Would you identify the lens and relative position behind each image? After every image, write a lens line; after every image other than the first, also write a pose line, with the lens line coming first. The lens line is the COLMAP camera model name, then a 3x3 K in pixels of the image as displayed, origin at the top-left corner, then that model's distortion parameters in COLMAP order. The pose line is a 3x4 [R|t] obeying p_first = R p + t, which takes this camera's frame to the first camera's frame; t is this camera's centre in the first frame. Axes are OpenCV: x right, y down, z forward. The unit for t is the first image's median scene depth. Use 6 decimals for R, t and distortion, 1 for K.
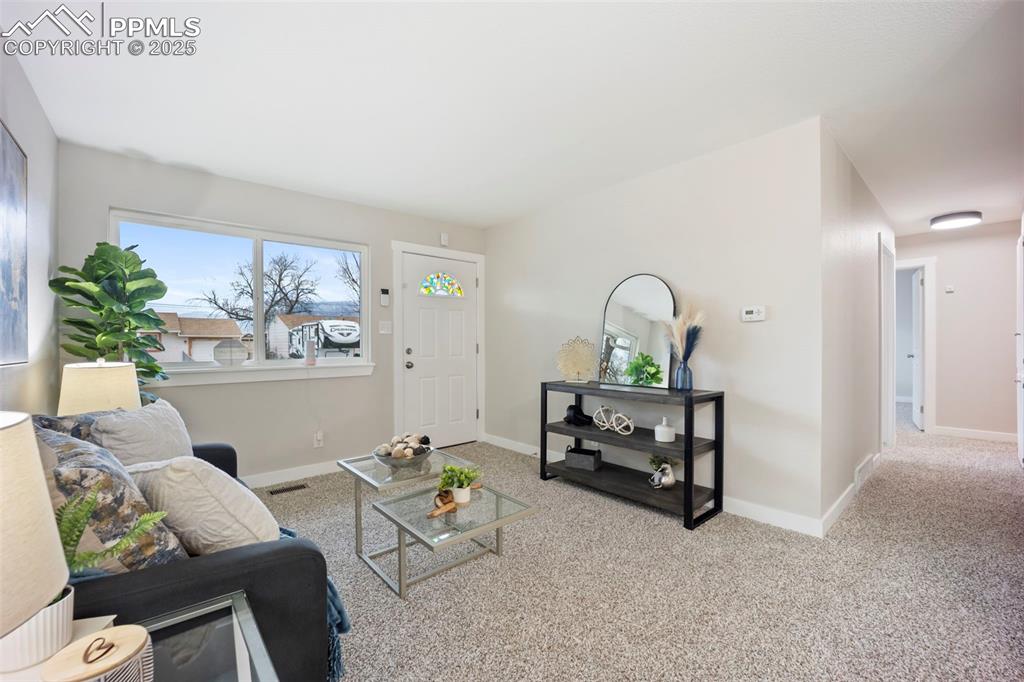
lens RADIAL K [[418.7, 0, 510.8], [0, 418.7, 344.5], [0, 0, 1]] dist [-0.020067, 0.000068]
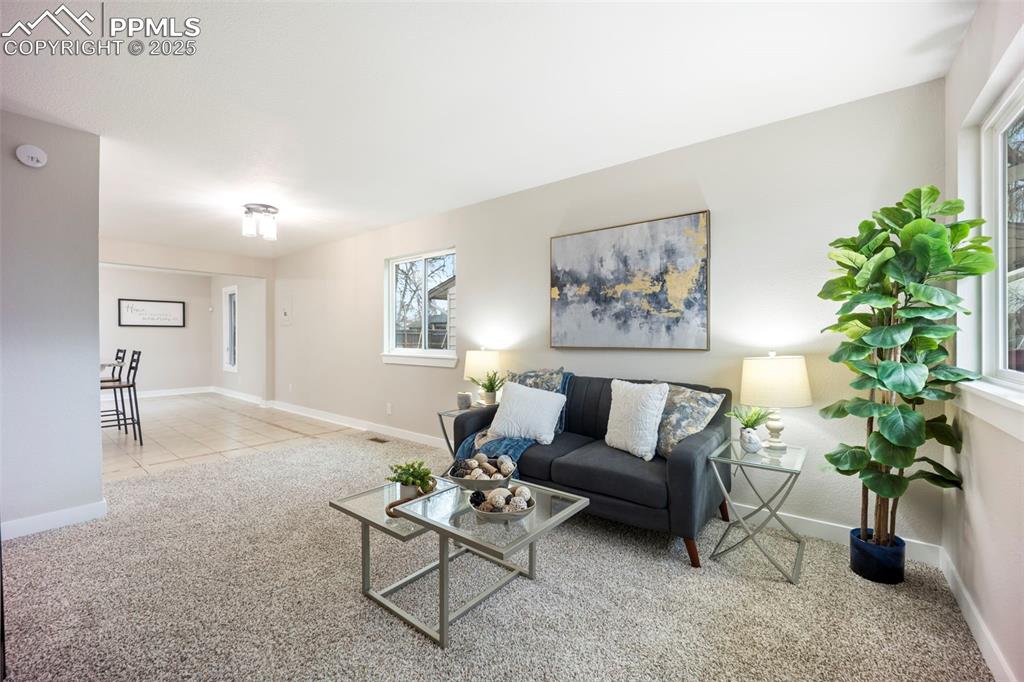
lens RADIAL K [[418.3, 0, 510.2], [0, 418.3, 336.9], [0, 0, 1]] dist [-0.022053, -0.000144]
pose [[-0.982568, 0.007186, -0.185762, -0.105902], [0.006688, 0.999972, 0.003309, -0.005560], [0.185781, 0.002009, -0.982589, 1.250397]]
